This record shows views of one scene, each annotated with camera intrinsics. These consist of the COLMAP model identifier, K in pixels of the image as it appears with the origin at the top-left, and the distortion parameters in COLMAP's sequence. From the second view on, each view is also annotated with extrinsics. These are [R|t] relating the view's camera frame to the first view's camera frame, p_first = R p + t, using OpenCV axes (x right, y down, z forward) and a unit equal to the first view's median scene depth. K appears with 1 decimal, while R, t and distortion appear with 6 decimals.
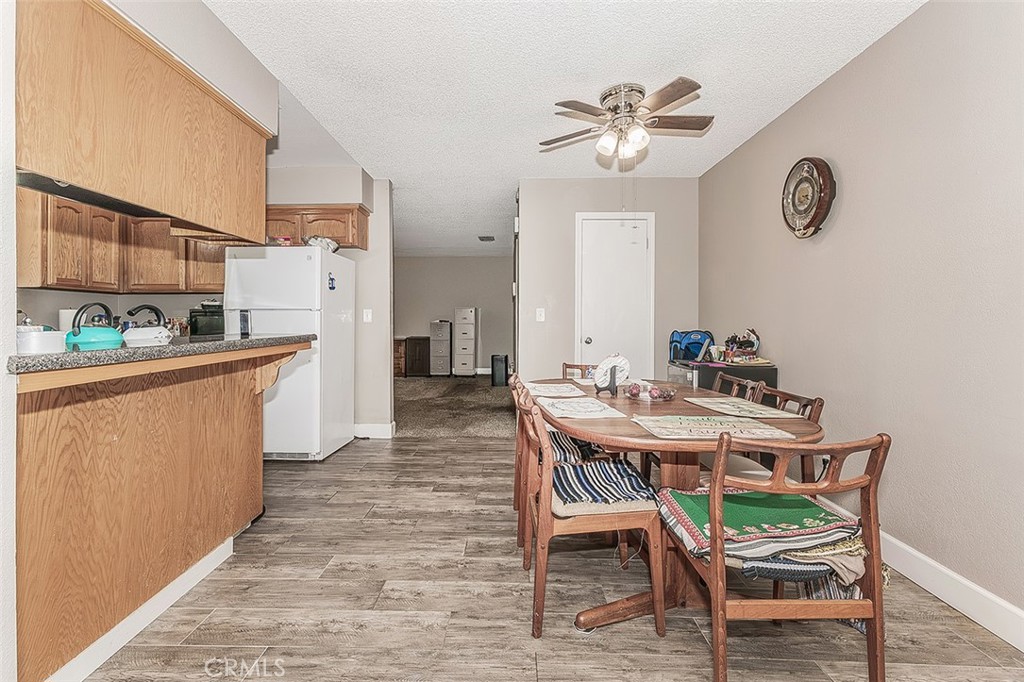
lens RADIAL K [[420.6, 0, 495.0], [0, 420.6, 336.4], [0, 0, 1]] dist [0.001991, 0.000059]
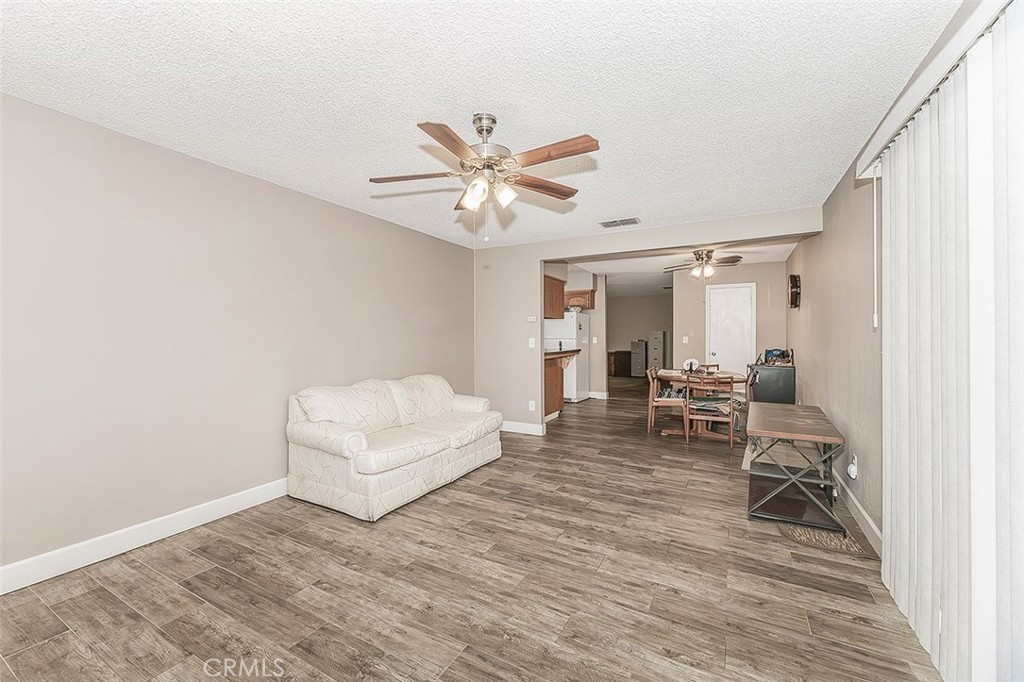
lens RADIAL K [[420.6, 0, 495.0], [0, 420.6, 336.4], [0, 0, 1]] dist [0.001991, 0.000059]
pose [[0.879967, -0.006172, -0.474995, 0.254443], [-0.009833, 0.999465, -0.031205, 0.000960], [0.474933, 0.032130, 0.879435, -1.079721]]
